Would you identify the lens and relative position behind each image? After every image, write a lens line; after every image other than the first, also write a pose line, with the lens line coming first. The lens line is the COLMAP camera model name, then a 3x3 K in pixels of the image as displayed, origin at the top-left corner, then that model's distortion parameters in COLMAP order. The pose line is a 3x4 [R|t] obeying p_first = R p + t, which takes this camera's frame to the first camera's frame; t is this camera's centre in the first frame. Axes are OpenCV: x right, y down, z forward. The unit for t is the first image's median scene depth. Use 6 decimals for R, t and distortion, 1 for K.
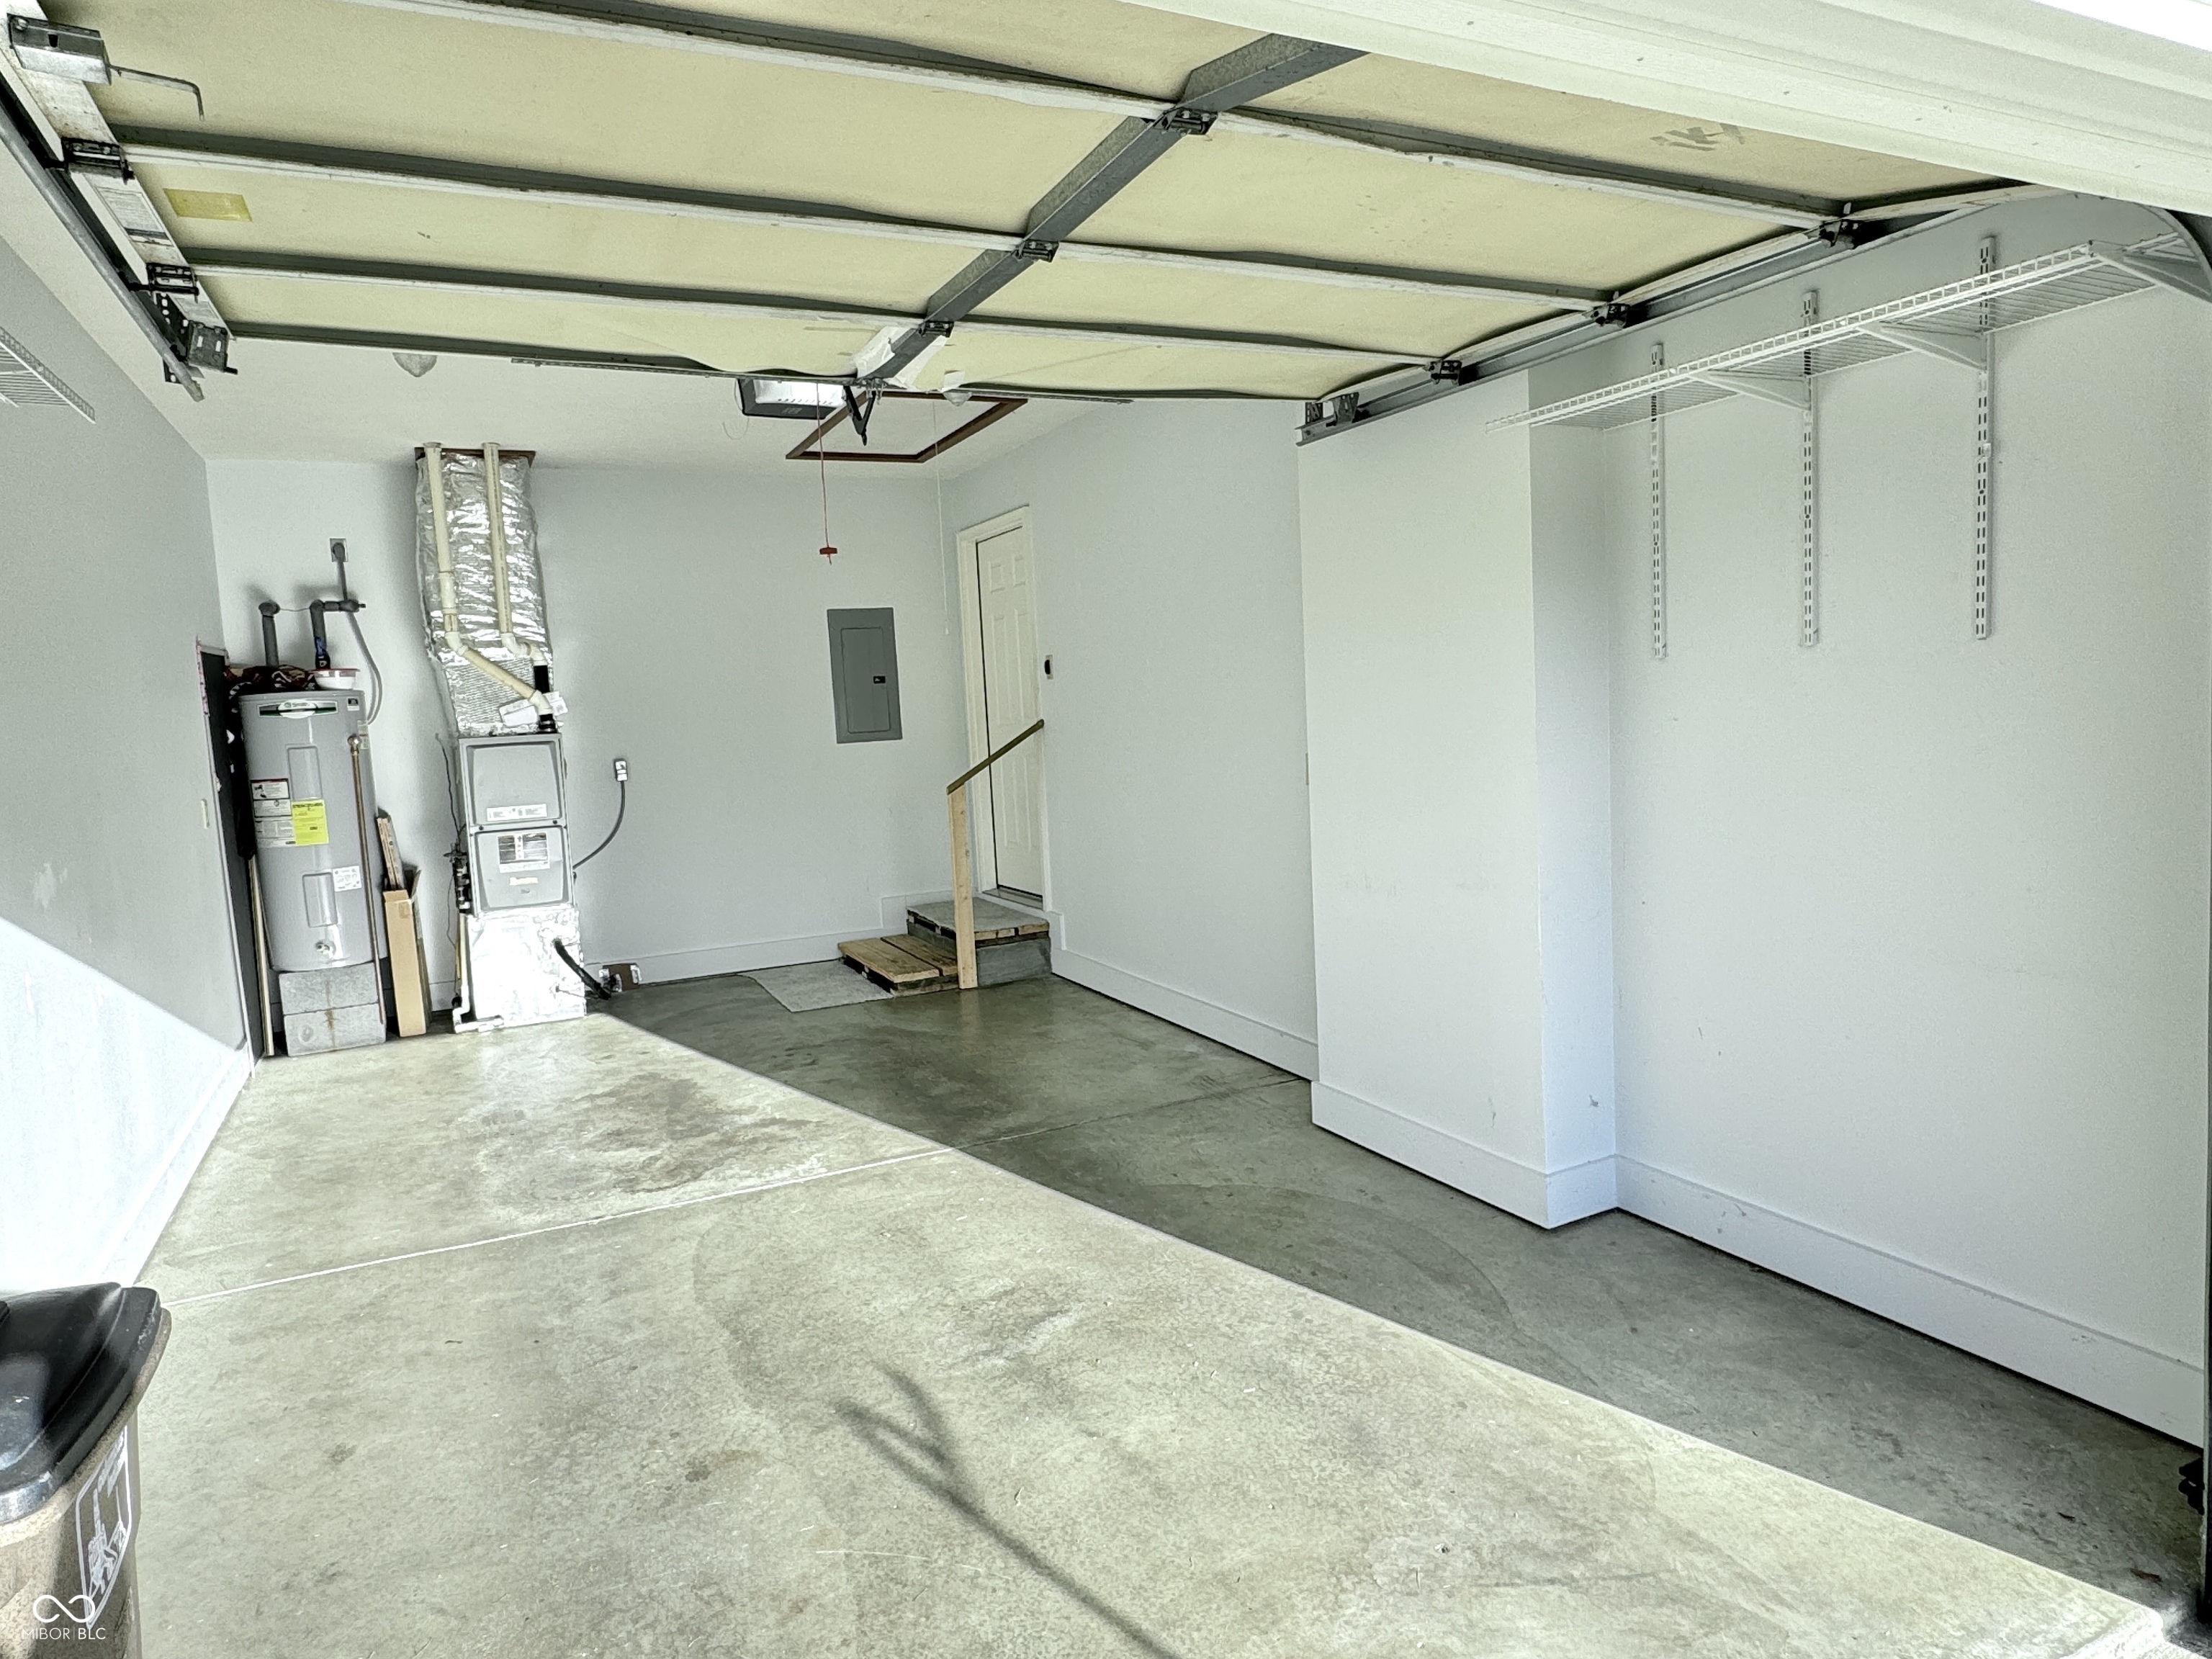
lens RADIAL K [[1344.6, 0, 1101.0], [0, 1344.6, 830.0], [0, 0, 1]] dist [-0.004406, -0.000567]
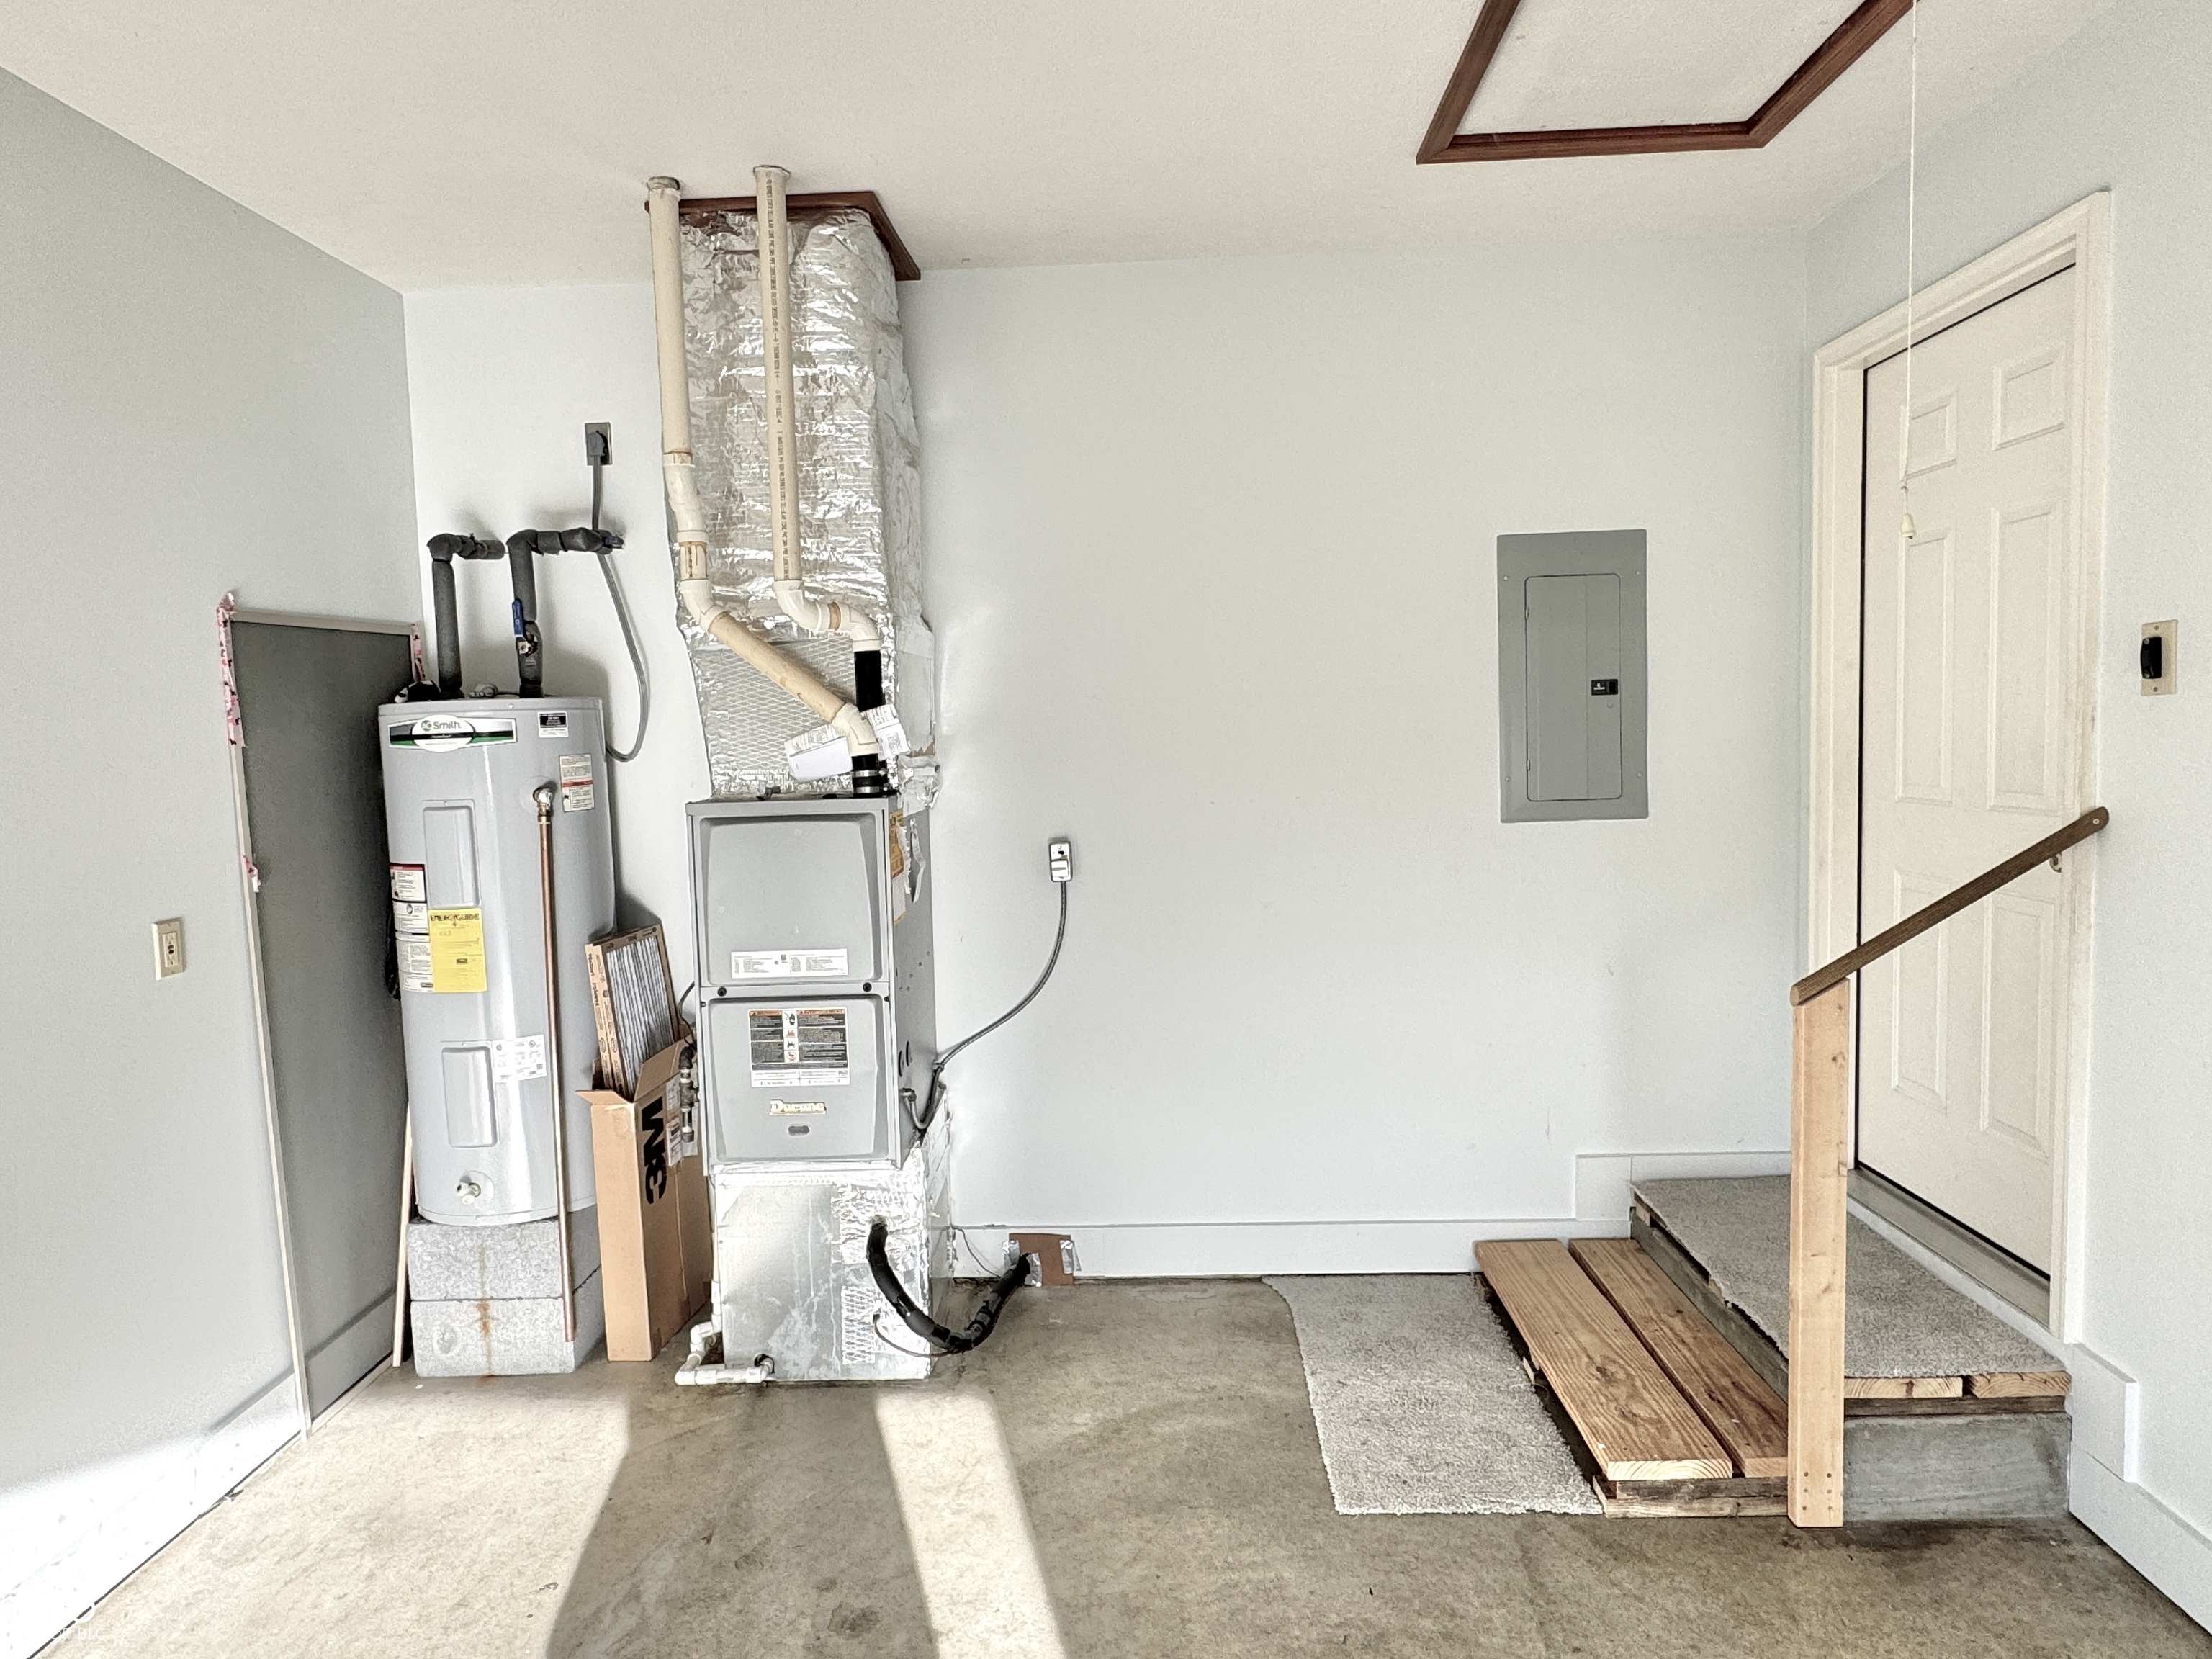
lens RADIAL K [[1344.6, 0, 1100.2], [0, 1344.6, 829.8], [0, 0, 1]] dist [-0.004406, -0.000567]
pose [[0.882617, 0.061162, -0.466097, -0.120164], [-0.061155, 0.998013, 0.015157, -0.071714], [0.466098, 0.015126, 0.884604, 0.619338]]
